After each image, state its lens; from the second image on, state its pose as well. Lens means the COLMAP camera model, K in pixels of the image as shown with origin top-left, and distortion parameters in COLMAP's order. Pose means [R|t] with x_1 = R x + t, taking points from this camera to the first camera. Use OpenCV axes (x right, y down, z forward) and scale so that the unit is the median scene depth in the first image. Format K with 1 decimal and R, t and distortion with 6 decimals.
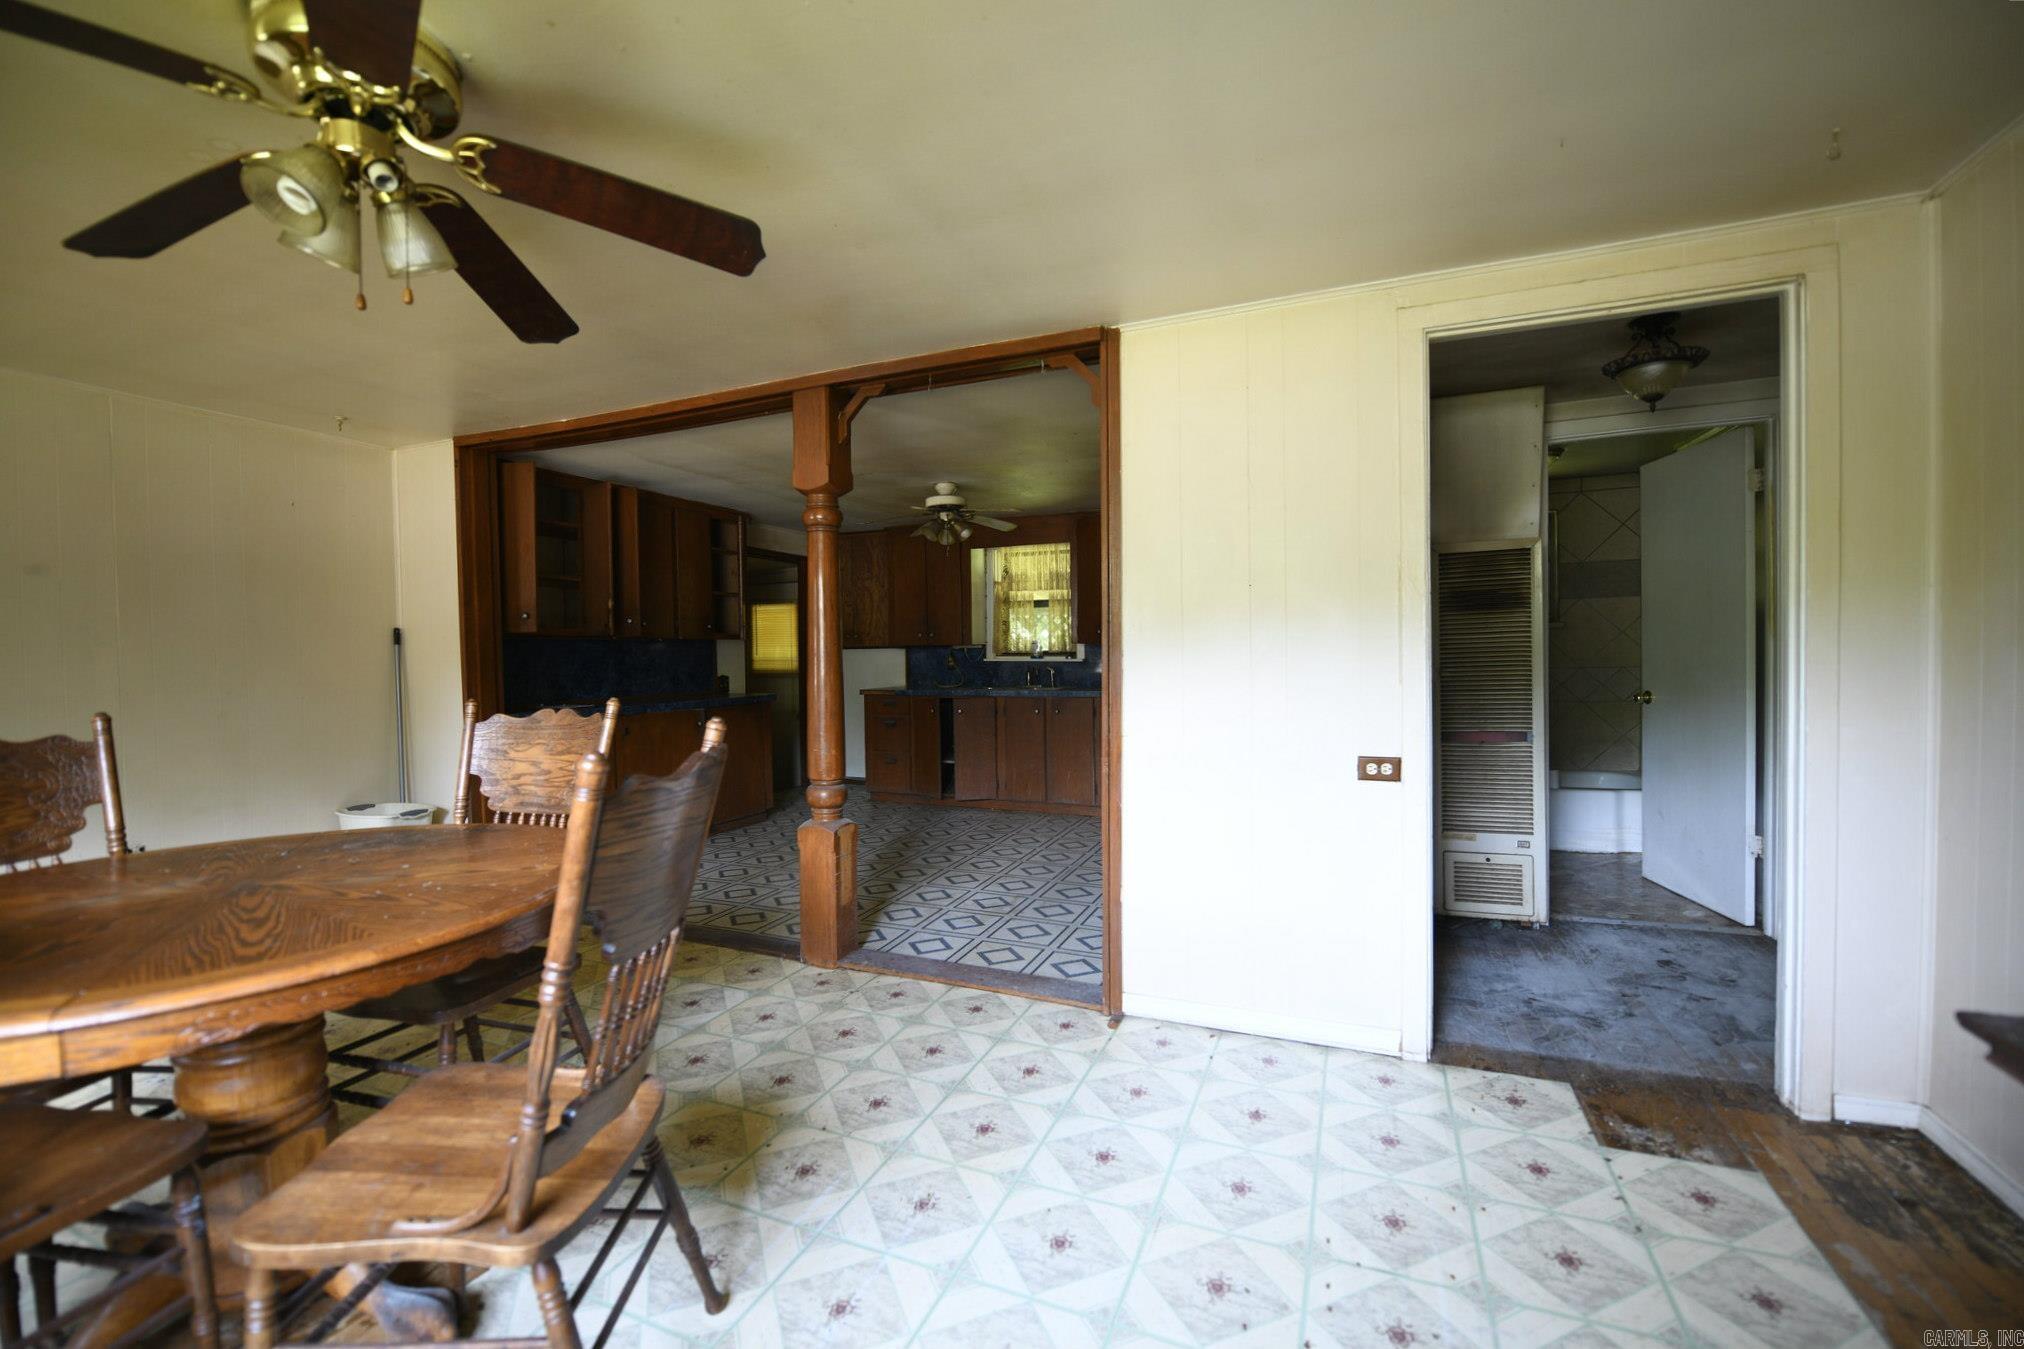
lens RADIAL K [[818.3, 0, 1017.6], [0, 818.3, 674.1], [0, 0, 1]] dist [-0.015941, -0.002529]
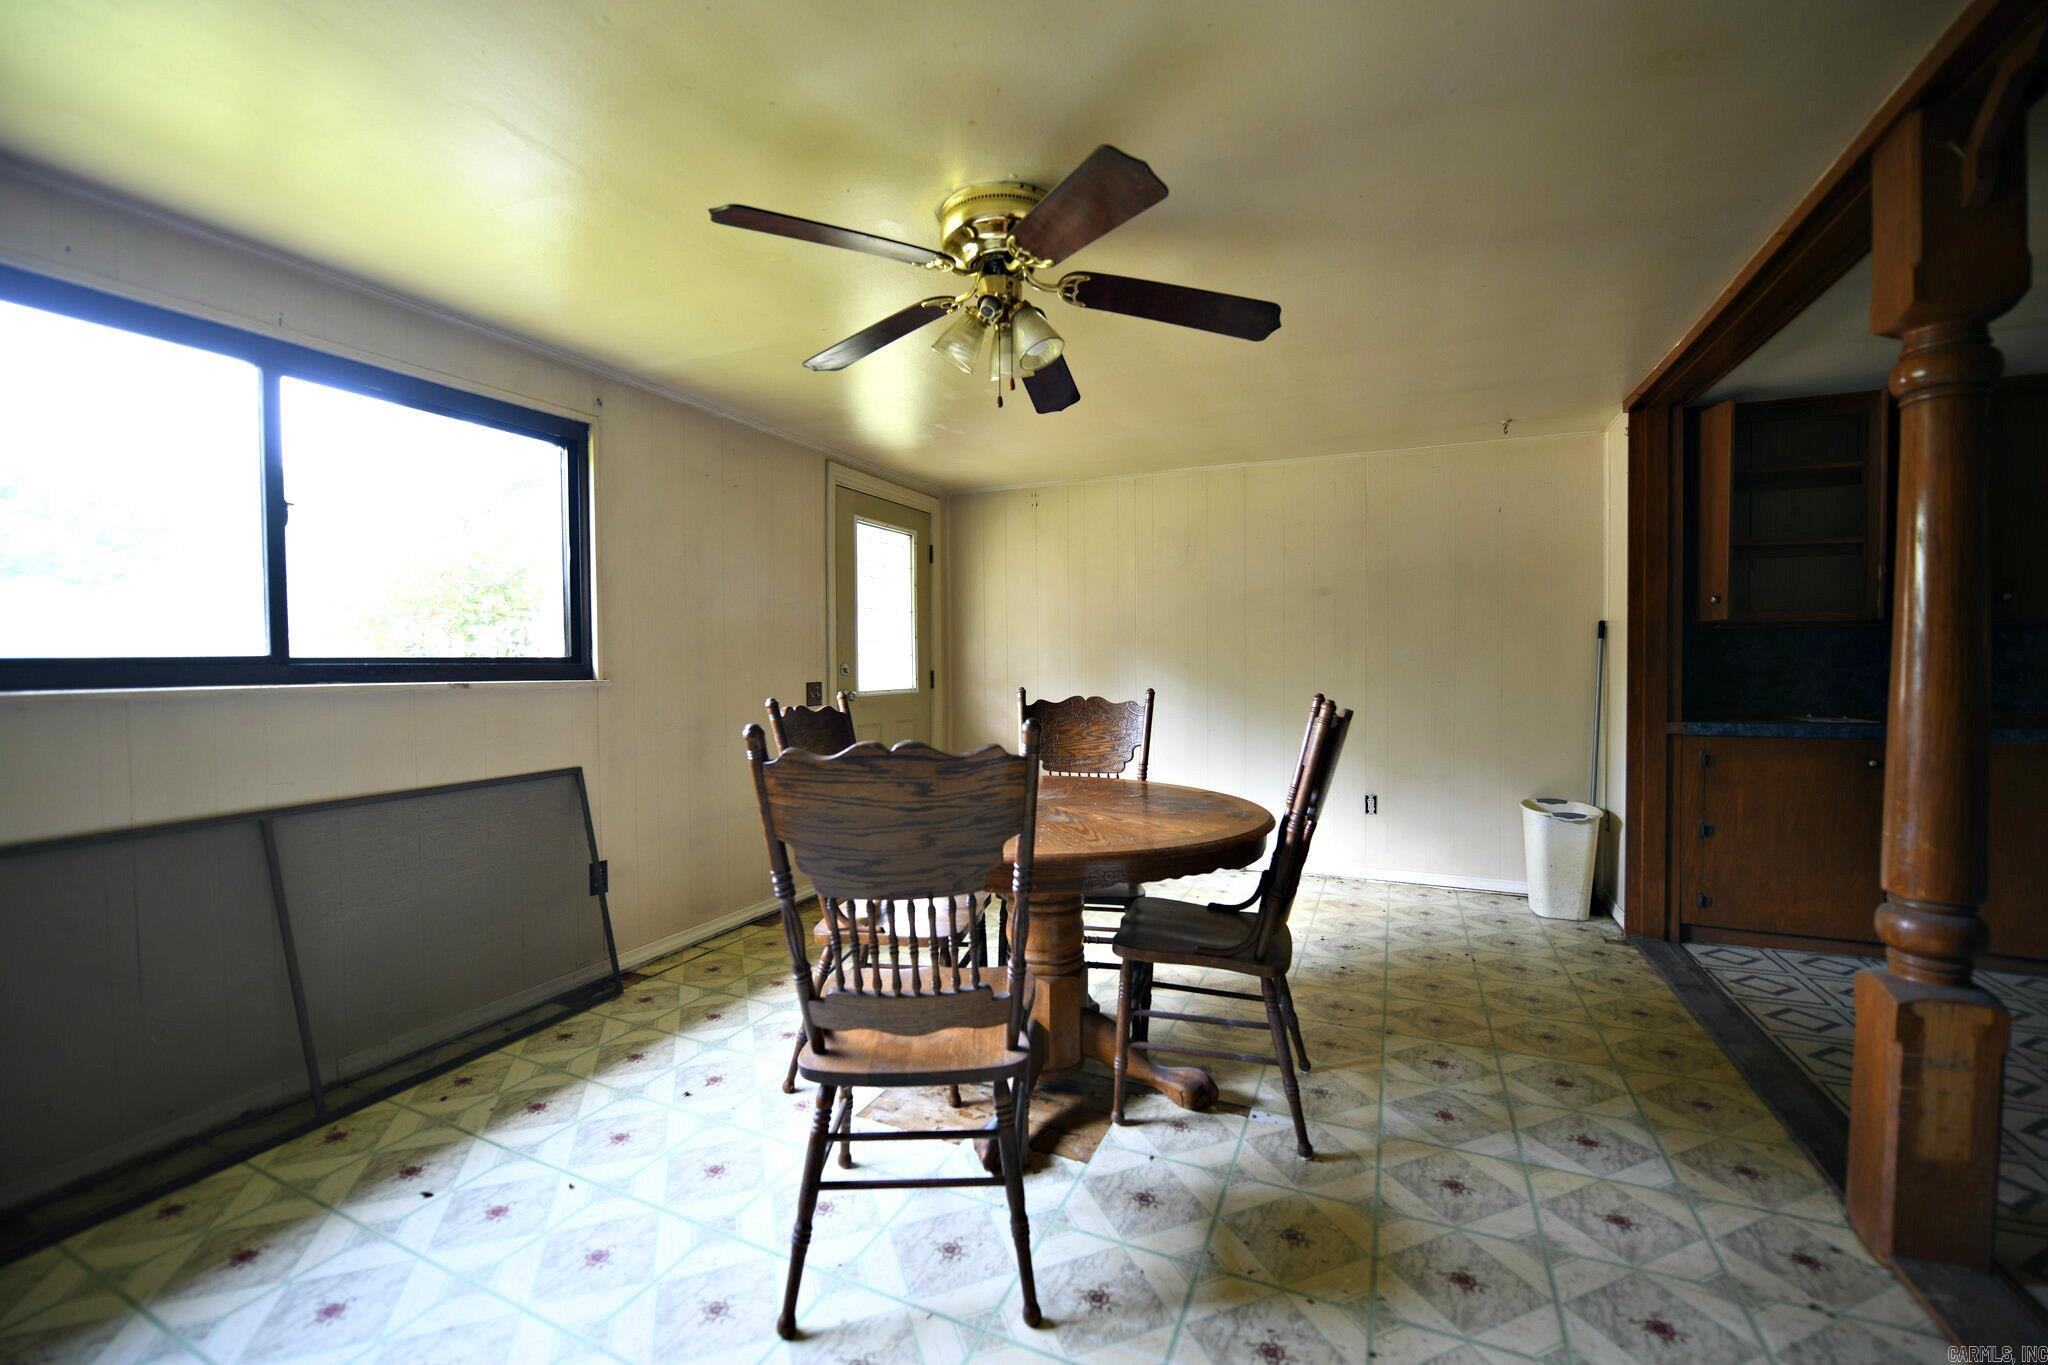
lens RADIAL K [[828.0, 0, 1022.4], [0, 828.0, 682.3], [0, 0, 1]] dist [-0.015941, -0.002529]
pose [[-0.037108, 0.037316, -0.998614, 0.276177], [-0.017022, 0.999134, 0.037968, -0.012508], [0.999166, 0.018407, -0.036441, 0.468623]]
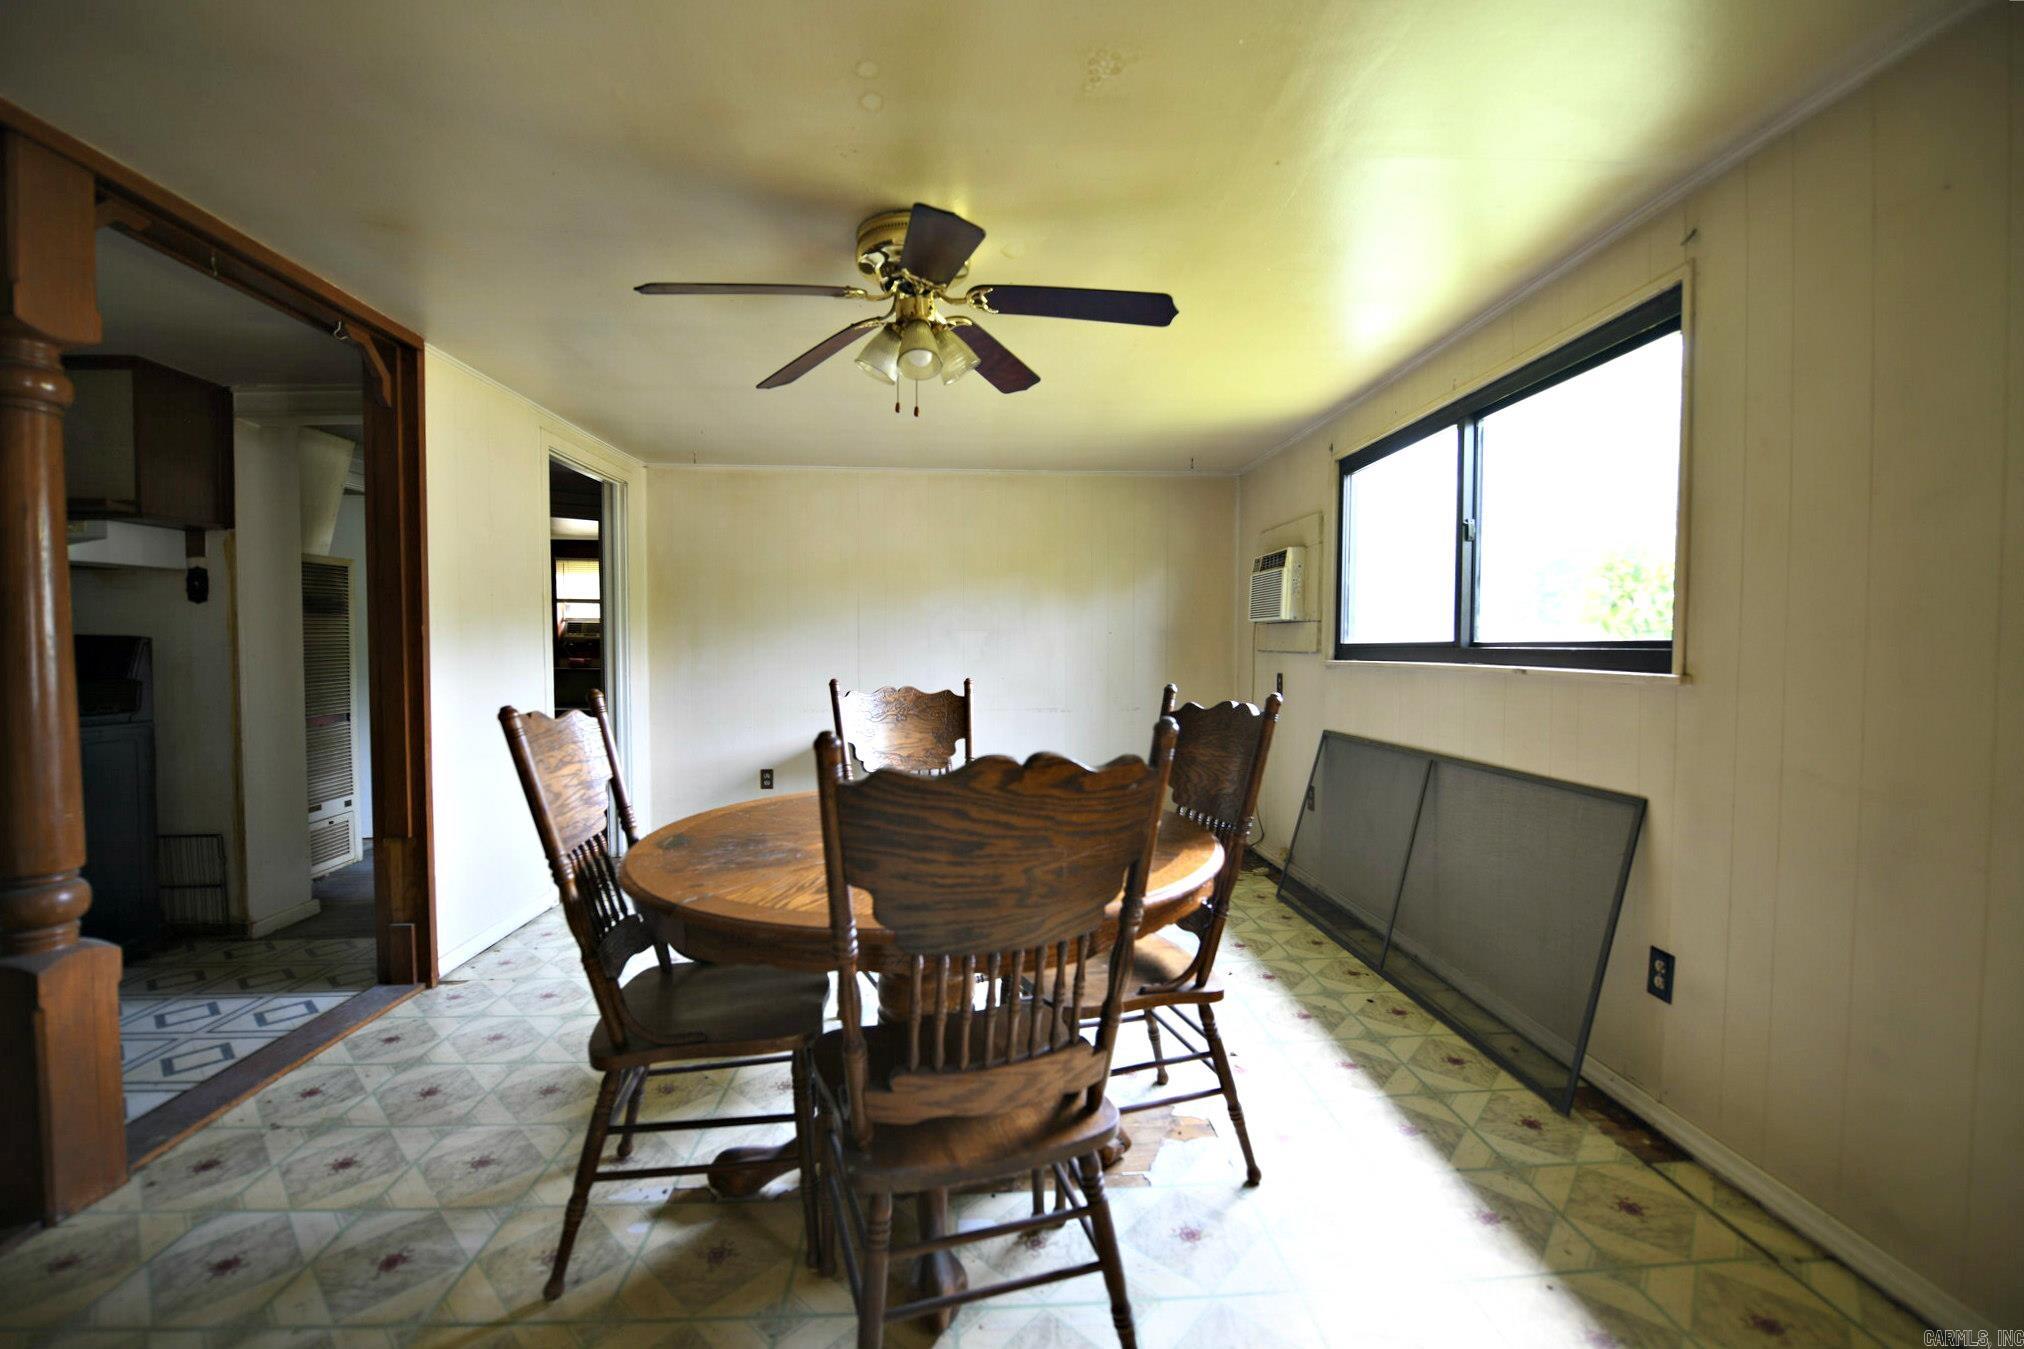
lens RADIAL K [[818.3, 0, 1010.6], [0, 818.3, 676.1], [0, 0, 1]] dist [-0.015941, -0.002529]
pose [[-0.439293, -0.018531, 0.898153, -0.989049], [0.024505, 0.999168, 0.032601, -0.001664], [-0.898010, 0.036330, -0.438473, 0.659979]]
